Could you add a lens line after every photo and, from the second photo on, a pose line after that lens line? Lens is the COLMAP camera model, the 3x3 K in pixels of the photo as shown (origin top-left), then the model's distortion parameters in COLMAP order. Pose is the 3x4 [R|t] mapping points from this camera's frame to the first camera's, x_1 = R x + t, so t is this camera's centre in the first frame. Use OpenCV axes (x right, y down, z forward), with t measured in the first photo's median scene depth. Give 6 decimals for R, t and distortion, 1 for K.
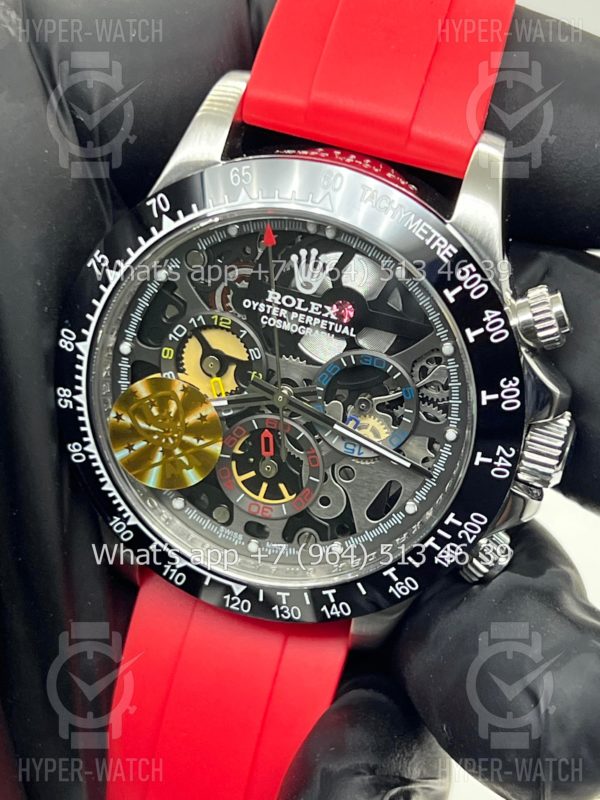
lens RADIAL K [[1810.6, 0, 301.3], [0, 1810.6, 397.5], [0, 0, 1]] dist [0.208120, 0.000000]
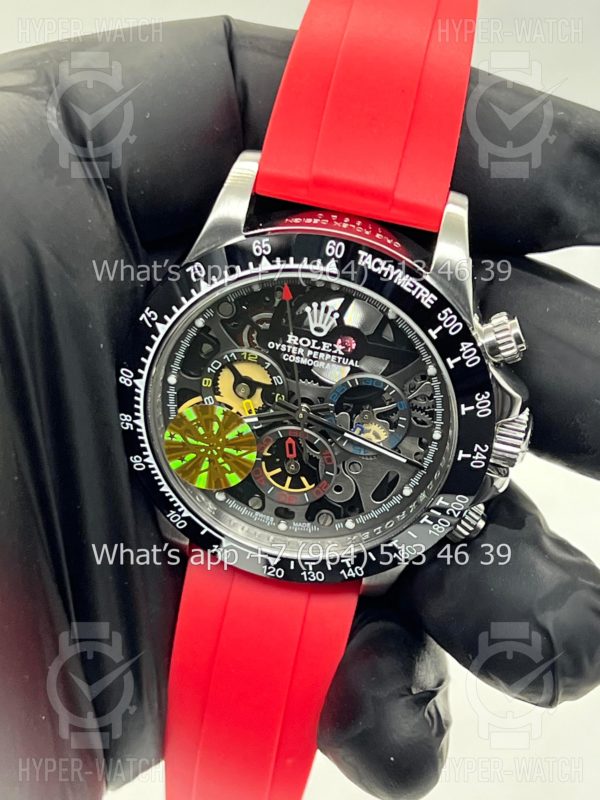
lens RADIAL K [[1810.6, 0, 299.4], [0, 1810.6, 403.2], [0, 0, 1]] dist [0.208120, 0.000000]
pose [[0.996593, -0.066737, 0.048464, -0.072418], [0.060346, 0.990556, 0.123113, -0.161652], [-0.056223, -0.119769, 0.991209, -0.245418]]
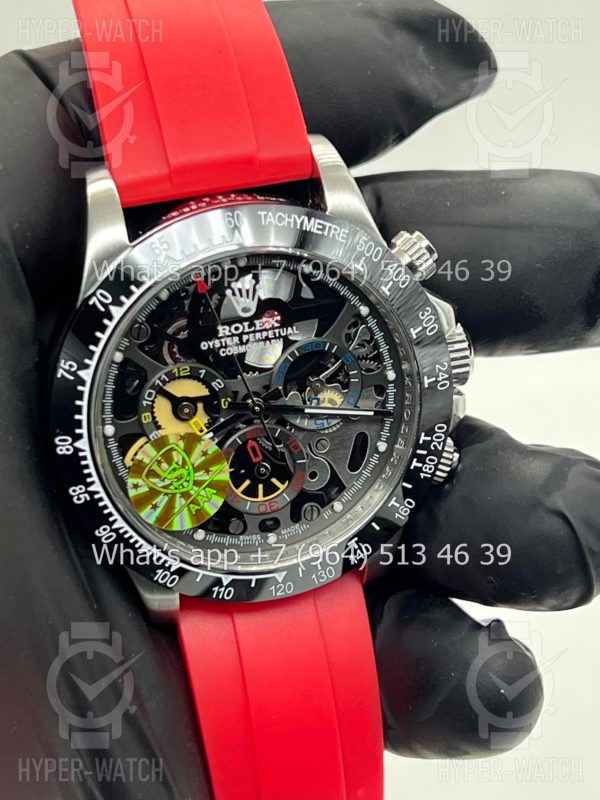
lens RADIAL K [[1810.6, 0, 296.6], [0, 1810.6, 398.1], [0, 0, 1]] dist [0.208120, 0.000000]
pose [[0.844458, -0.425260, 0.325646, -0.364140], [0.427949, 0.901297, 0.067254, -0.072734], [-0.322104, 0.082567, 0.943097, -0.109964]]
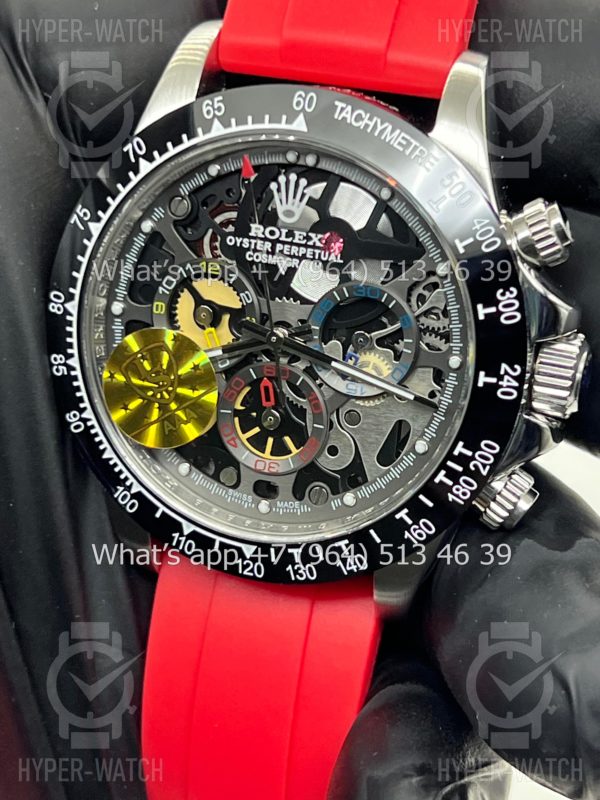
lens RADIAL K [[1810.6, 0, 306.9], [0, 1810.6, 405.3], [0, 0, 1]] dist [0.208120, 0.000000]
pose [[0.992907, -0.076693, -0.090856, 0.089399], [0.064035, 0.988793, -0.134861, 0.164052], [0.100180, 0.128087, 0.986690, 0.059855]]
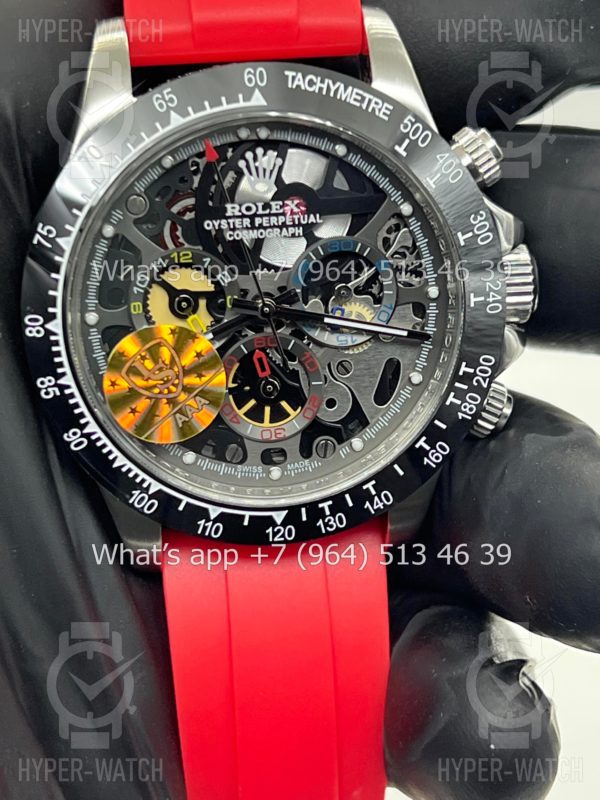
lens RADIAL K [[1810.6, 0, 296.9], [0, 1810.6, 399.8], [0, 0, 1]] dist [0.208120, 0.000000]
pose [[0.913113, -0.315582, 0.258132, -0.264747], [0.339801, 0.938940, -0.054097, 0.104859], [-0.225299, 0.137111, 0.964594, 0.047753]]
